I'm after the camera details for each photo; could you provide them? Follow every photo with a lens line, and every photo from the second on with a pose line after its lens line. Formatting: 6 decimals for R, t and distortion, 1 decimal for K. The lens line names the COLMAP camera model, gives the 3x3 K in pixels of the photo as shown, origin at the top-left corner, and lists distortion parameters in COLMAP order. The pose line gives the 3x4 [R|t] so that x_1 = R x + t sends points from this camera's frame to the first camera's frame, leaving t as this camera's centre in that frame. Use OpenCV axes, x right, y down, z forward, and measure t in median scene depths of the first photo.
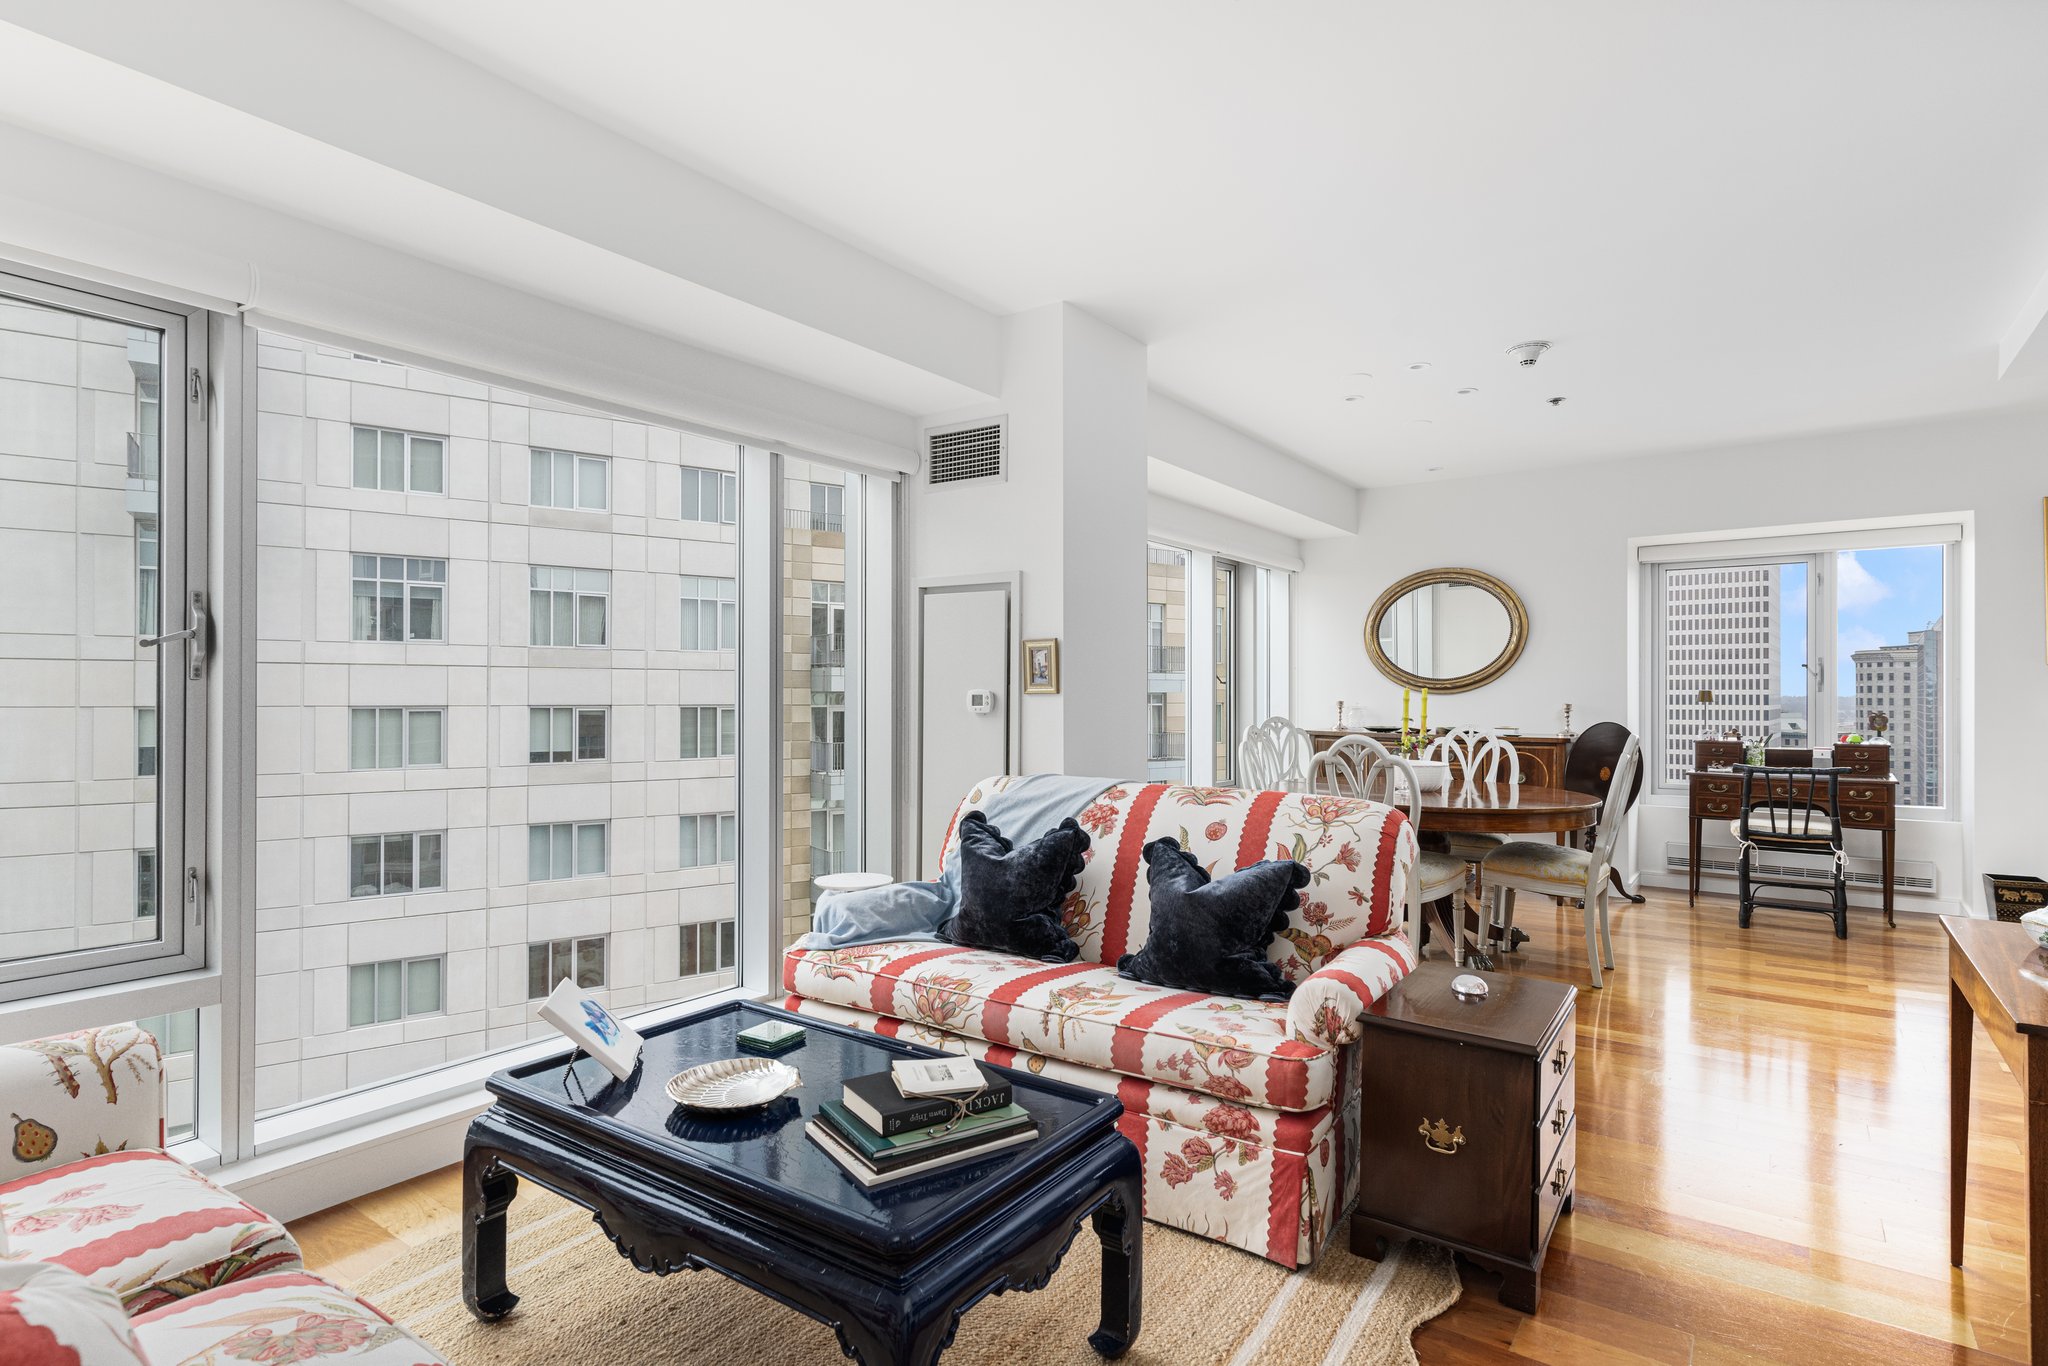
lens RADIAL K [[1038.2, 0, 1030.0], [0, 1038.2, 684.3], [0, 0, 1]] dist [0.001988, 0.000004]
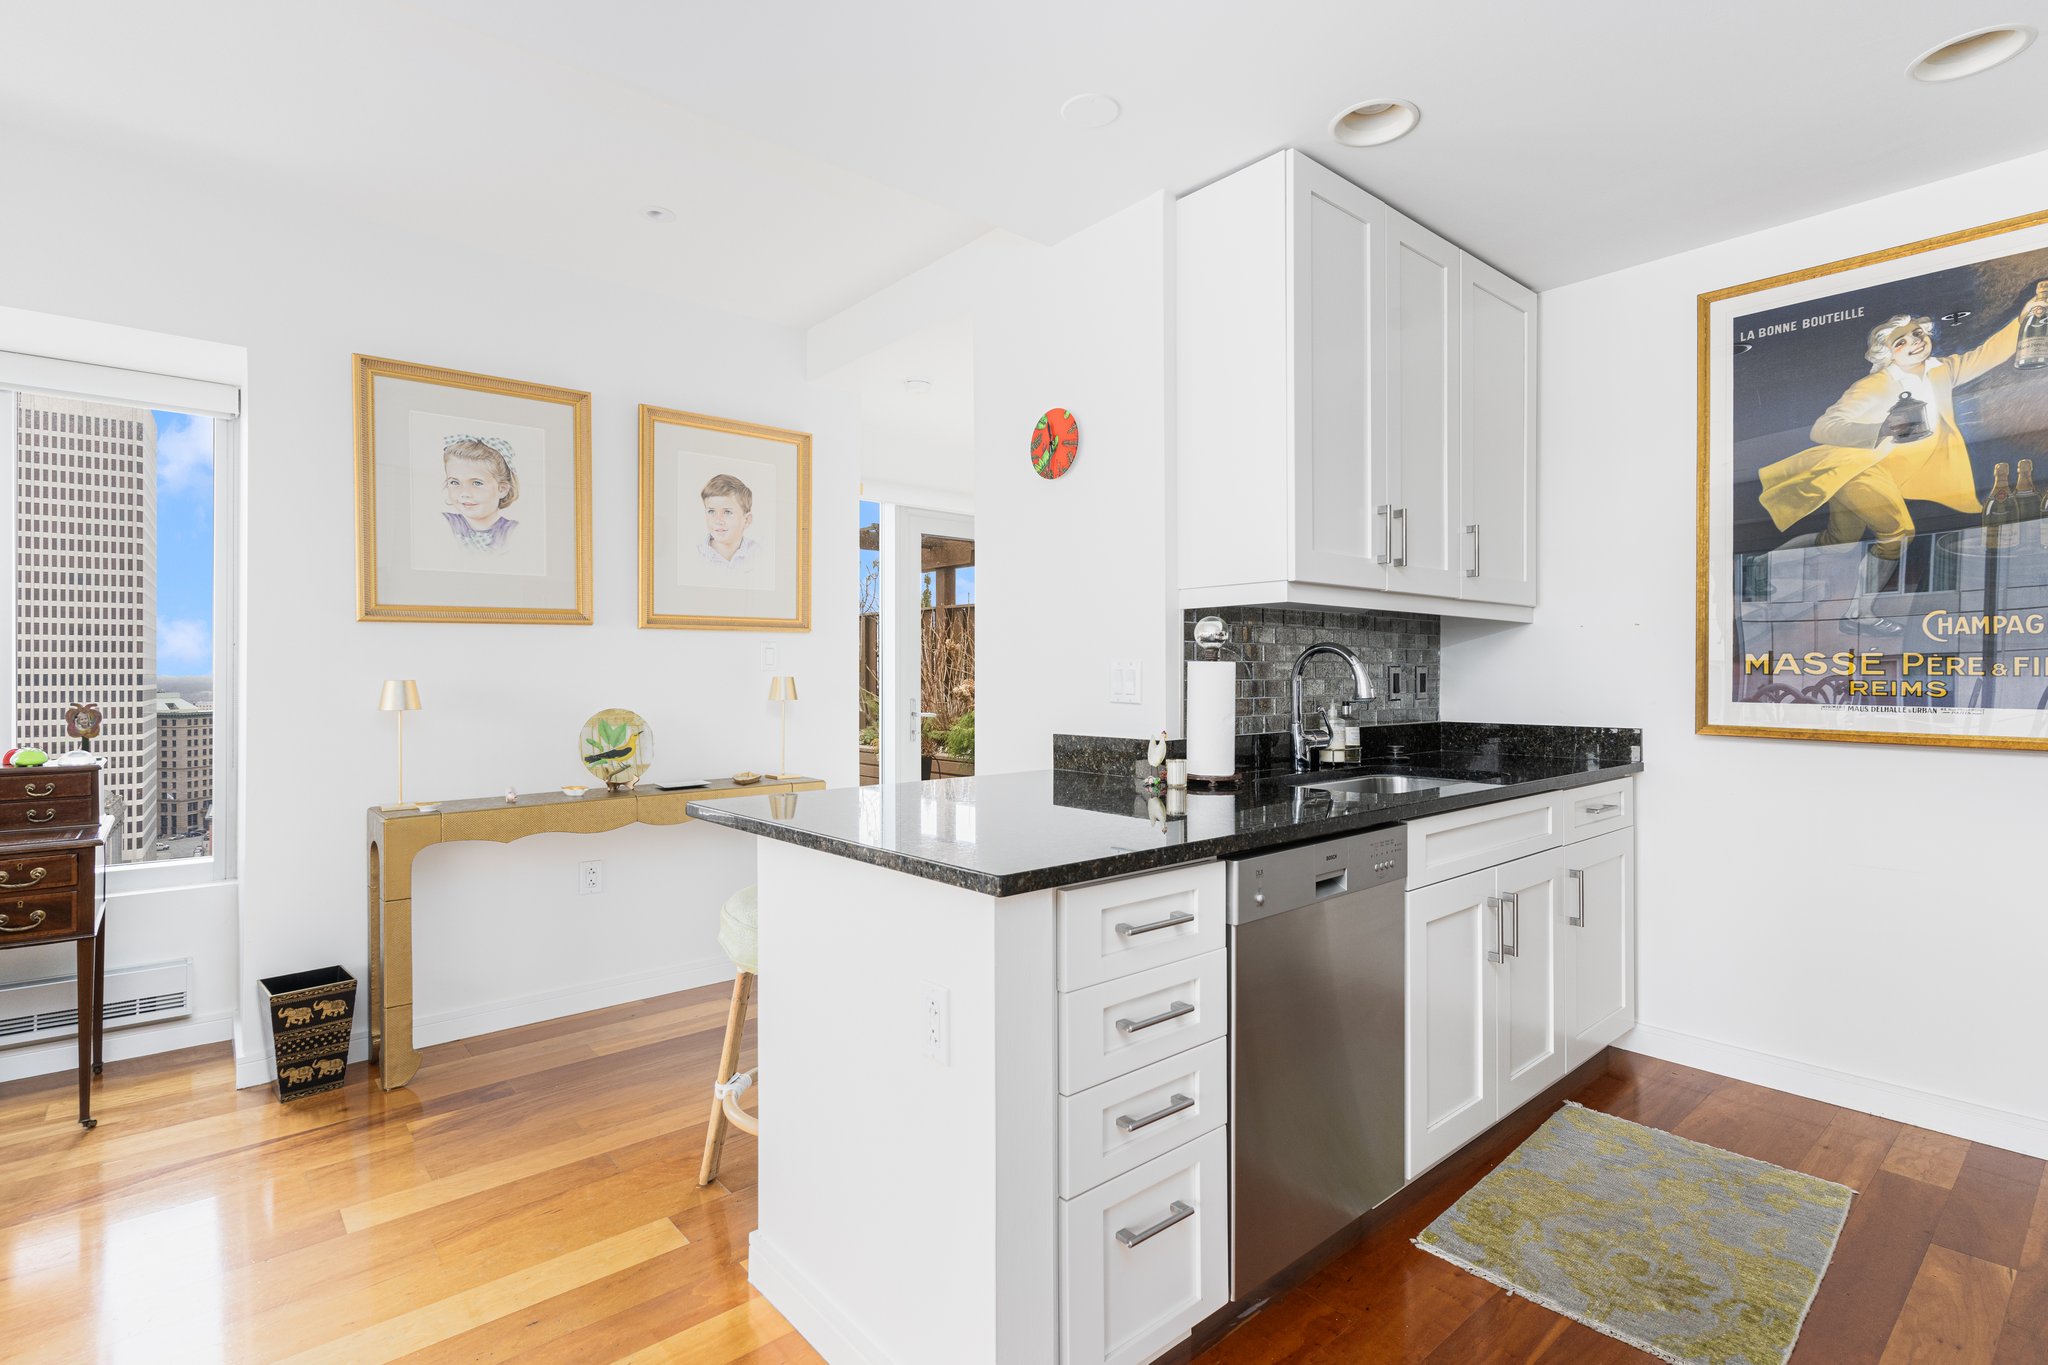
lens RADIAL K [[989.0, 0, 1026.2], [0, 989.0, 661.0], [0, 0, 1]] dist [0.000478, 0.000610]
pose [[0.223232, 0.011784, 0.974694, 0.424785], [-0.008548, 0.999912, -0.010131, 0.006188], [-0.974728, -0.006070, 0.223313, 0.414915]]
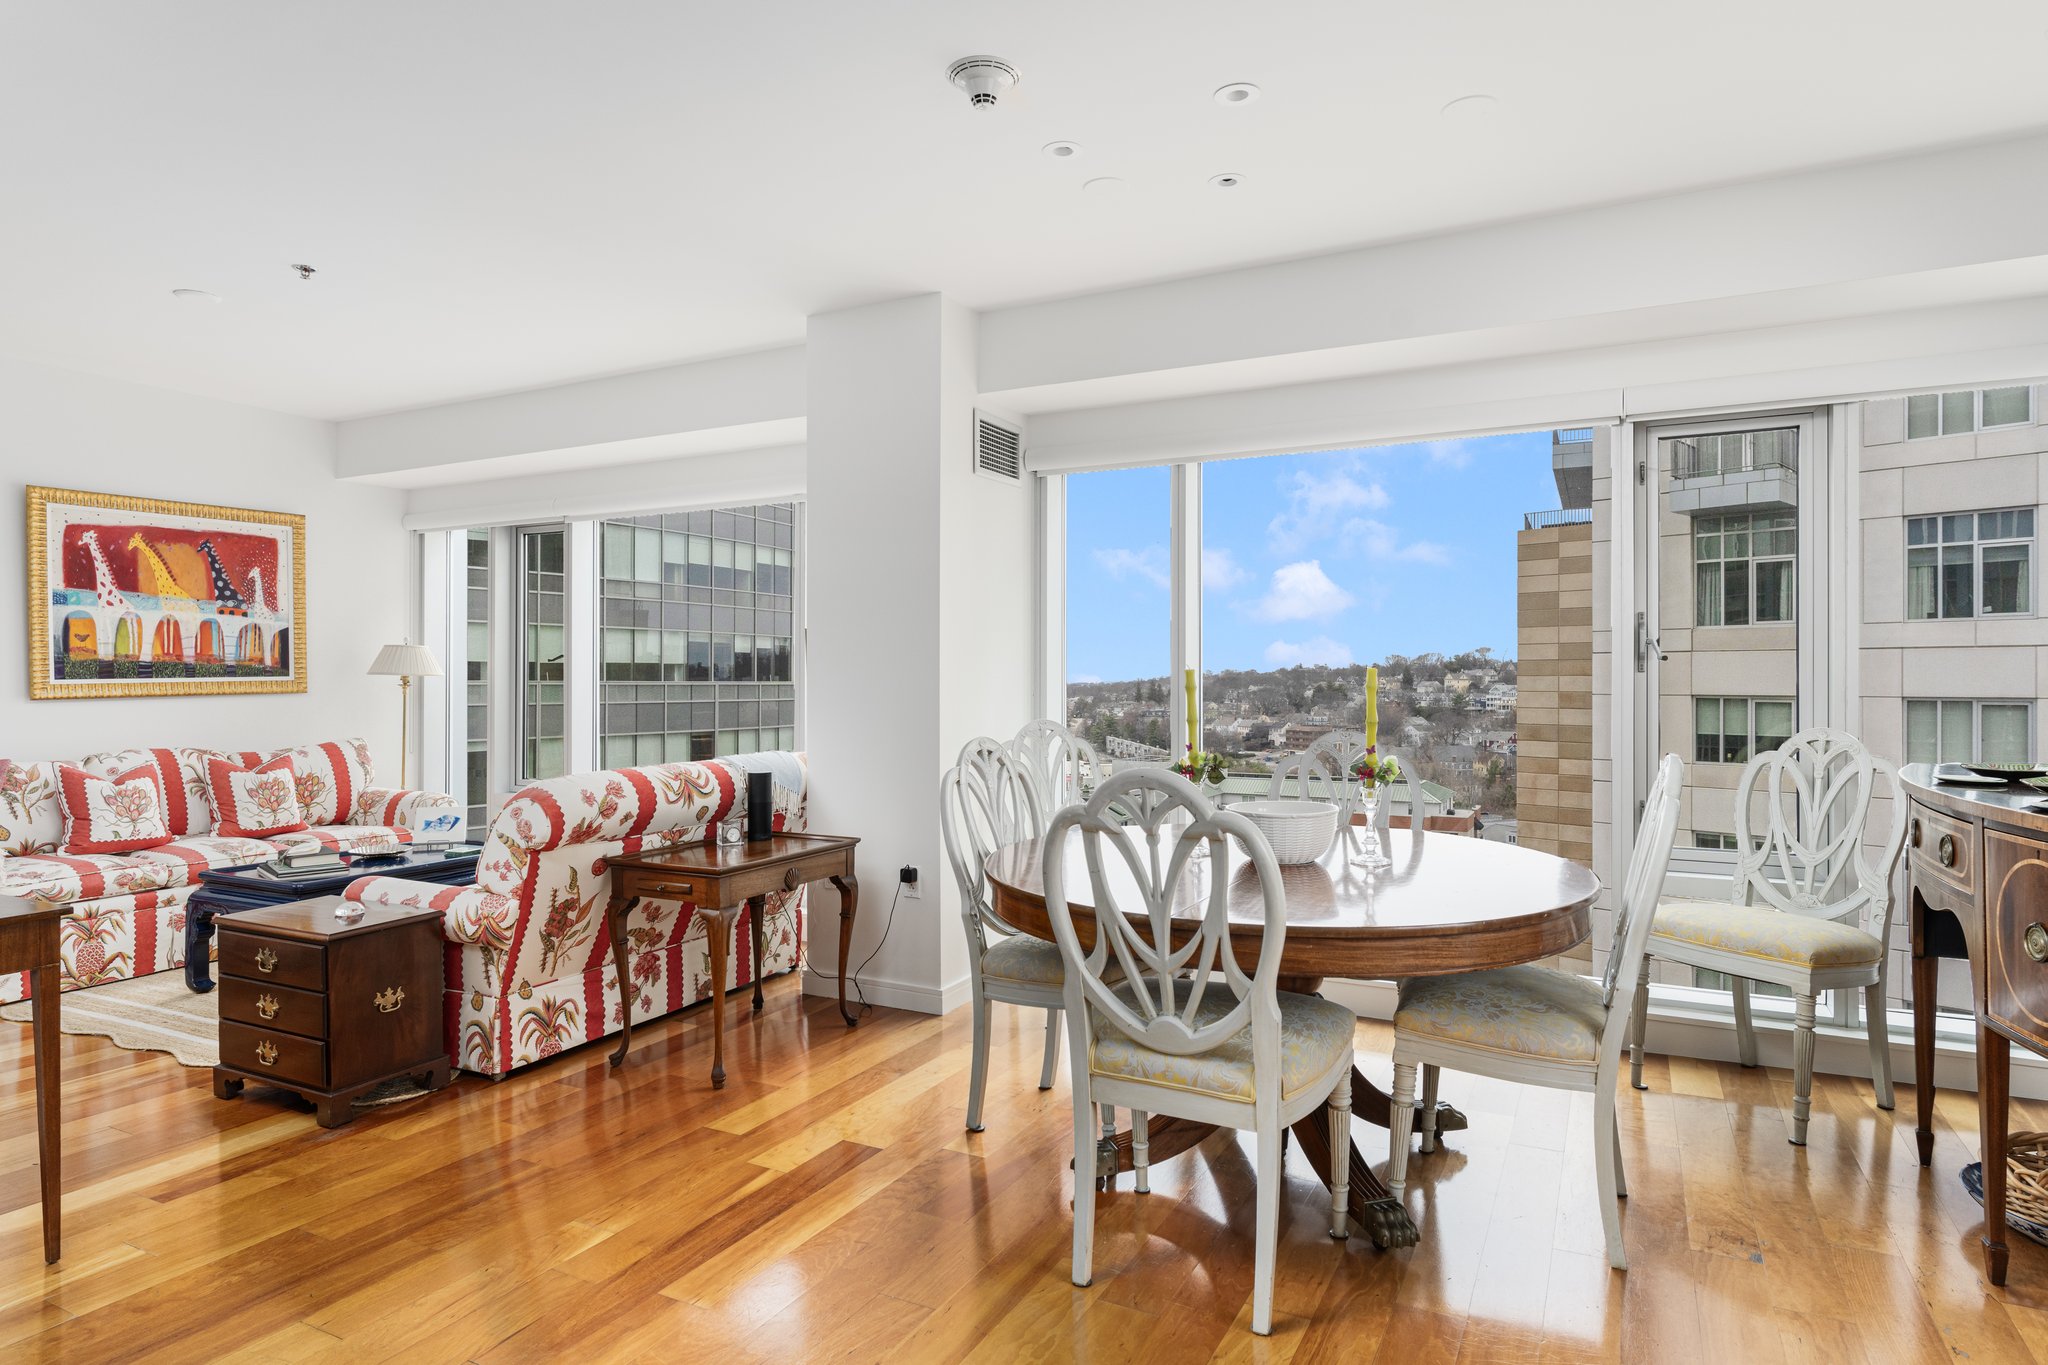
lens RADIAL K [[1151.6, 0, 1024.0], [0, 1151.6, 682.5], [0, 0, 1]] dist [-0.004564, 0.002338]
pose [[0.144557, -0.001170, -0.989496, 0.826147], [0.009220, 0.999957, 0.000165, 0.009662], [0.989454, -0.009147, 0.144562, 0.702566]]
